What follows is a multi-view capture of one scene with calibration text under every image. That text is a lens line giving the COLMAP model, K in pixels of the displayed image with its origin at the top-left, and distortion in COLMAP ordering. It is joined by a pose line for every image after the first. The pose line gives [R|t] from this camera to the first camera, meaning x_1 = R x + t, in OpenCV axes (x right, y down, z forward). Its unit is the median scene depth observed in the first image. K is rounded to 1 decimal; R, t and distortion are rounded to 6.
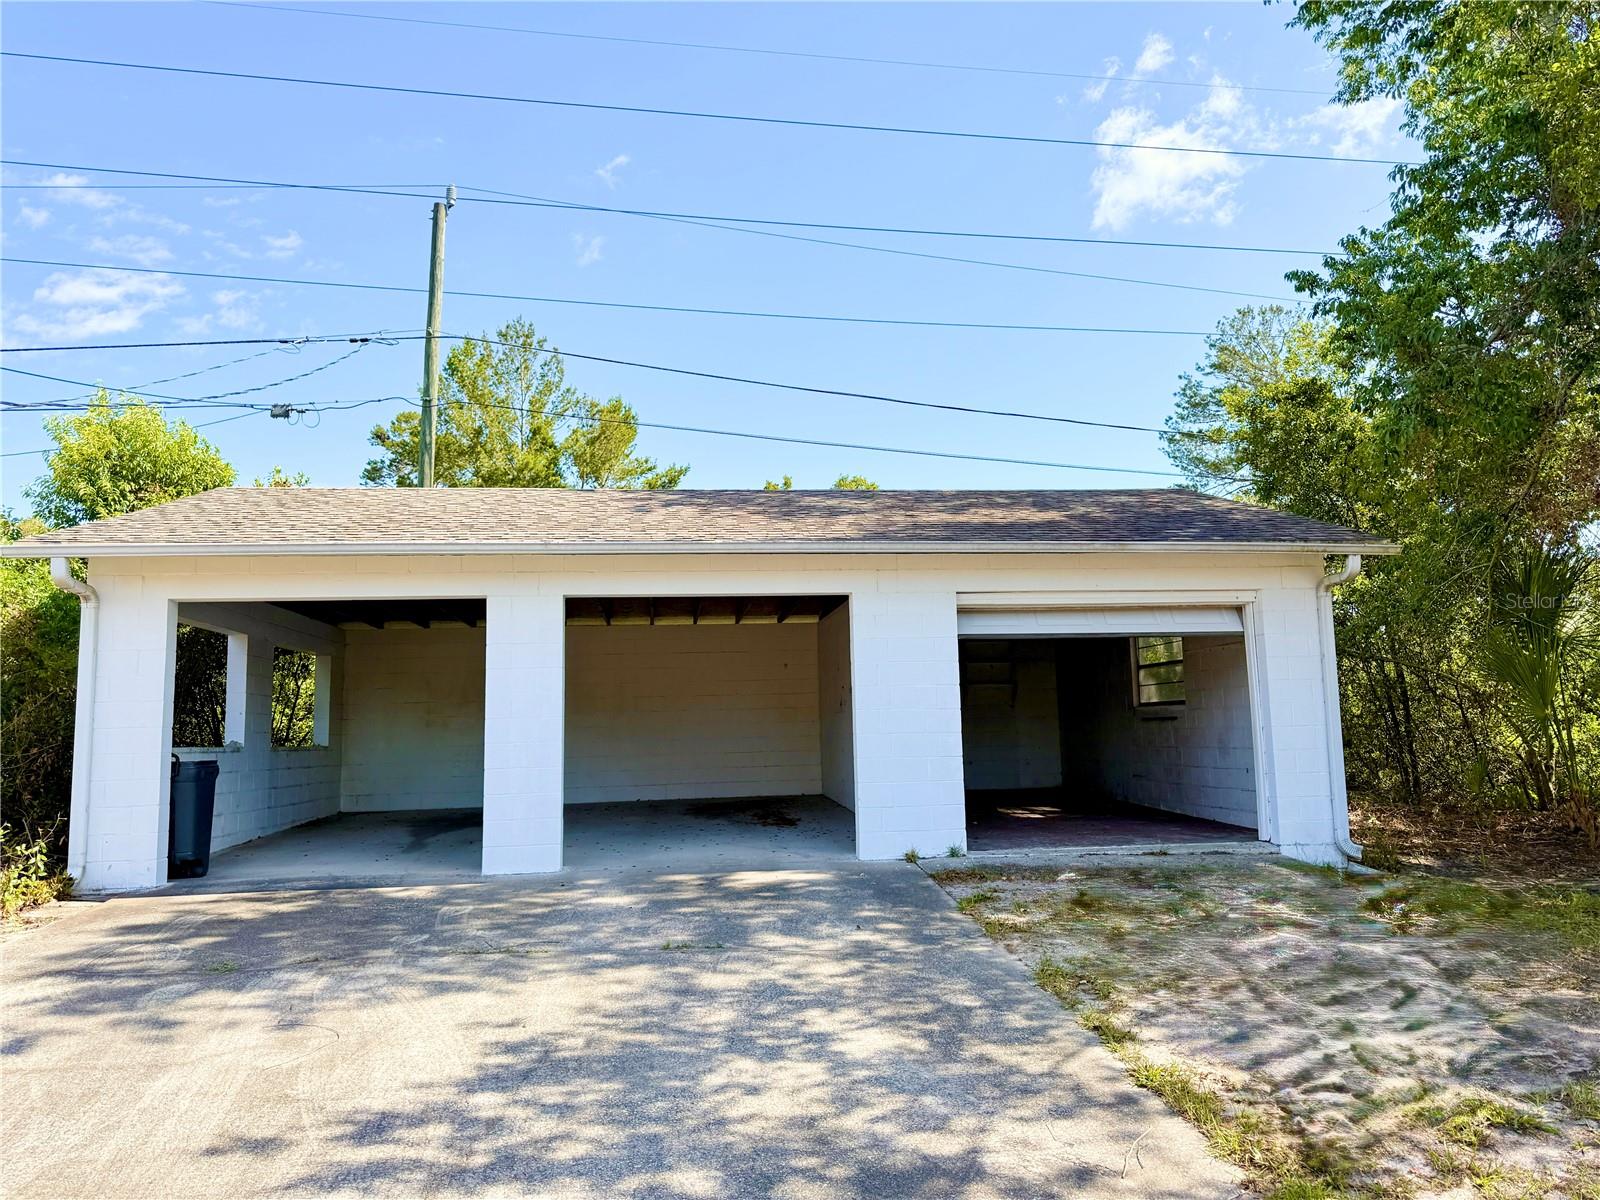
lens RADIAL K [[1132.4, 0, 807.3], [0, 1132.4, 605.0], [0, 0, 1]] dist [0.007686, -0.007143]
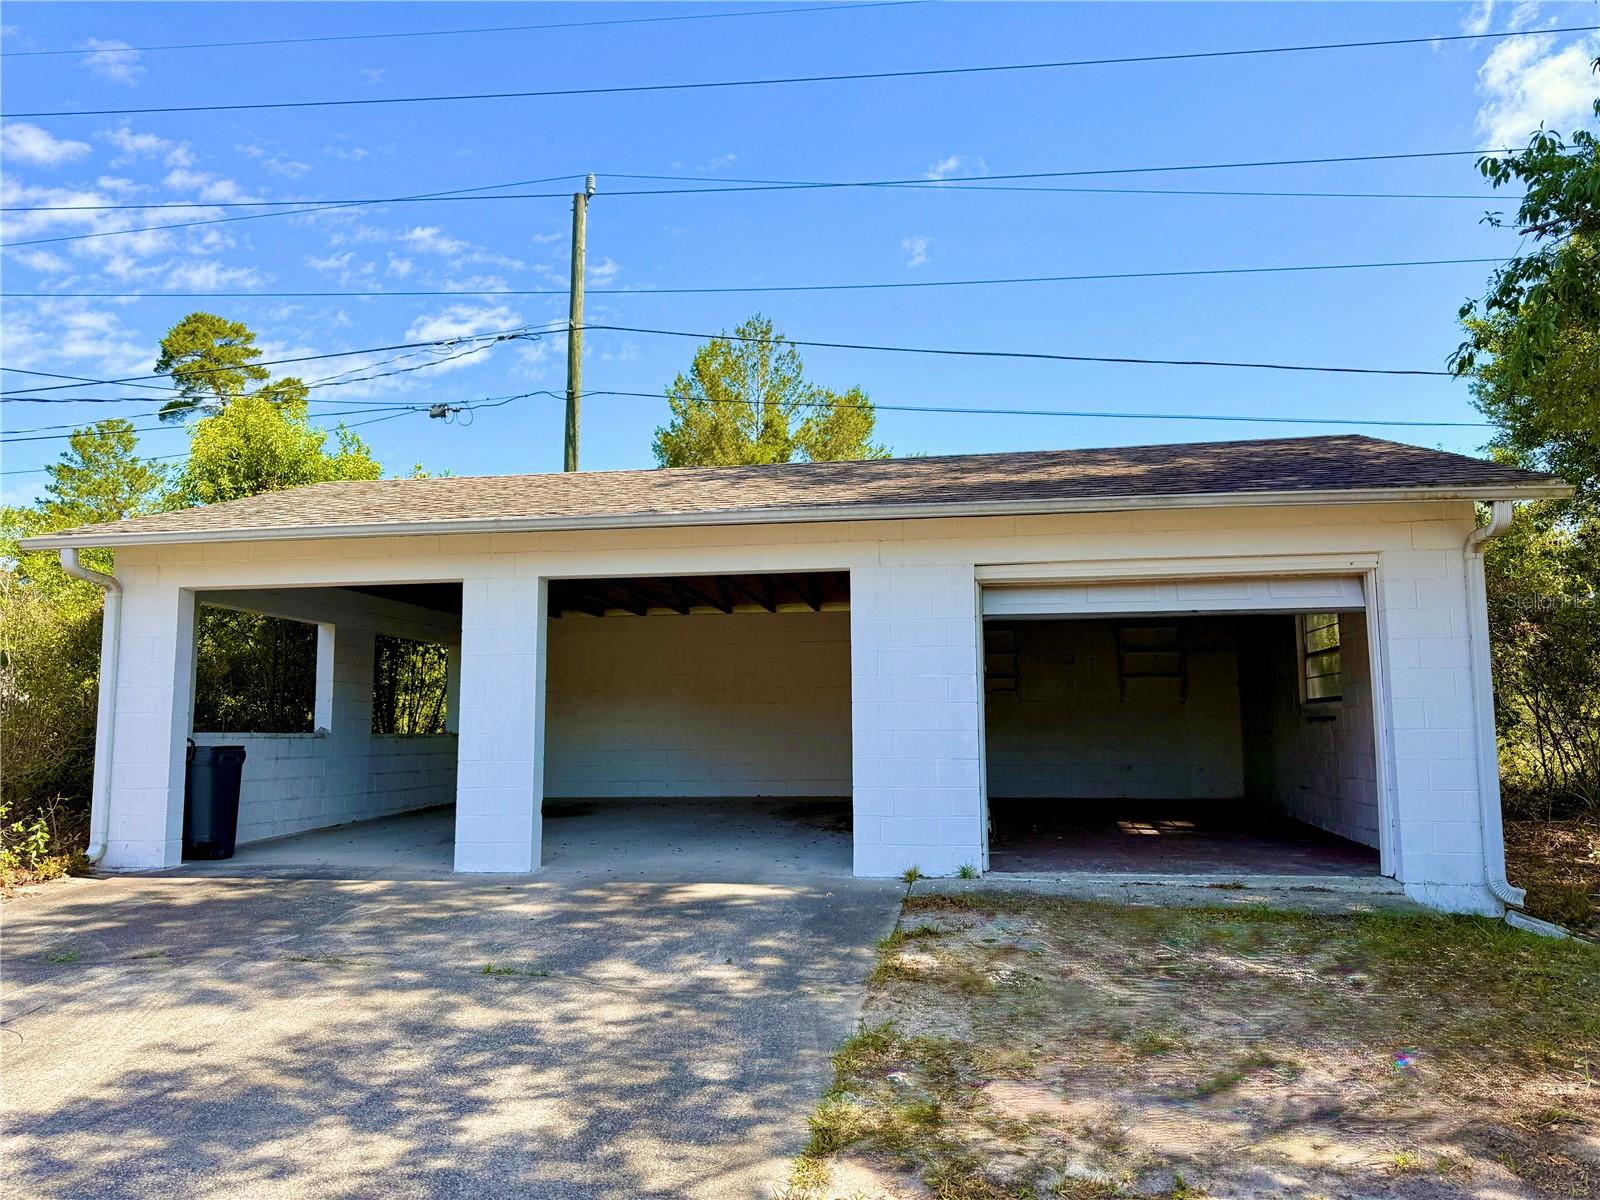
lens RADIAL K [[1132.4, 0, 810.6], [0, 1132.4, 604.5], [0, 0, 1]] dist [0.007686, -0.007143]
pose [[0.961414, -0.014168, -0.274741, 0.247529], [0.015116, 0.999885, 0.001332, 0.016043], [0.274690, -0.005433, 0.961517, 0.157358]]
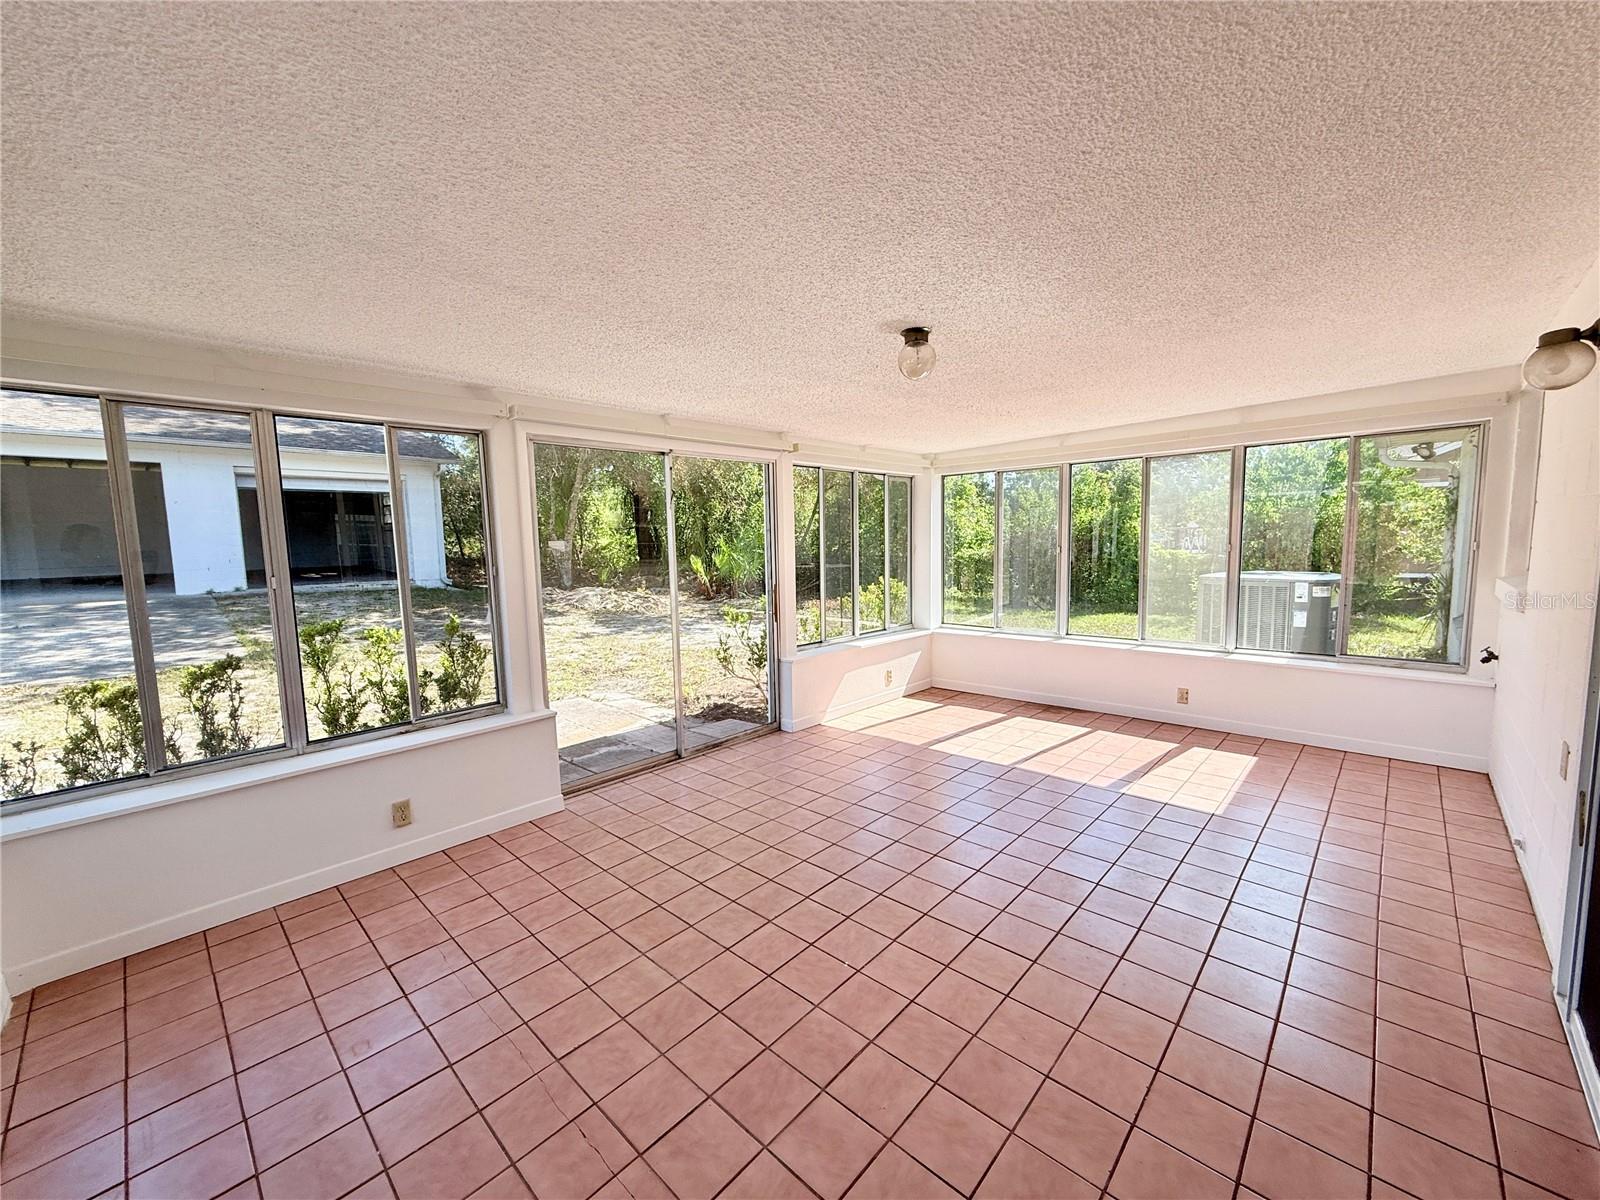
lens RADIAL K [[637.1, 0, 795.7], [0, 637.1, 603.5], [0, 0, 1]] dist [0.001106, 0.000096]
pose [[0.767838, -0.058024, 0.638010, 0.165637], [-0.072705, 0.981564, 0.176767, -0.046464], [-0.636505, -0.182115, 0.749464, -0.583697]]
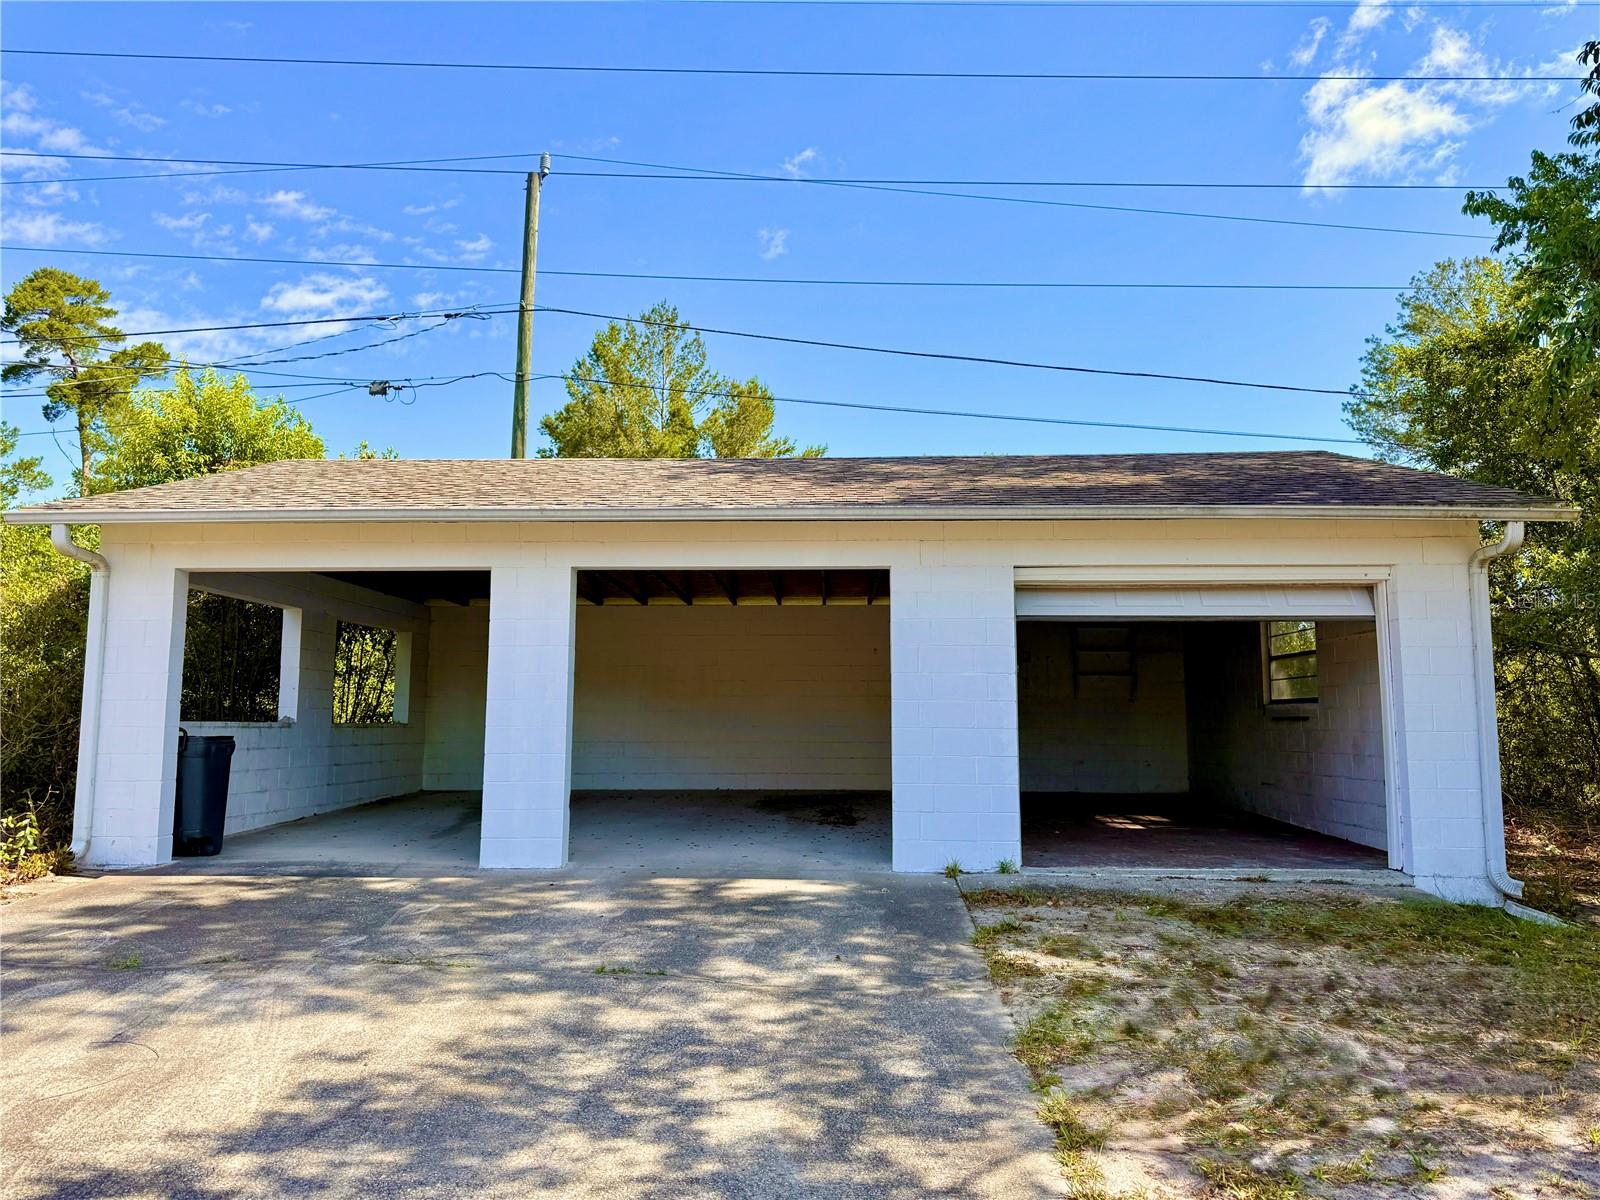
lens RADIAL K [[1132.4, 0, 796.2], [0, 1132.4, 592.6], [0, 0, 1]] dist [0.007686, -0.007143]
pose [[0.986091, 0.007749, -0.166027, 0.112455], [-0.007882, 0.999969, -0.000143, 0.010602], [0.166021, 0.001449, 0.986121, 0.121233]]
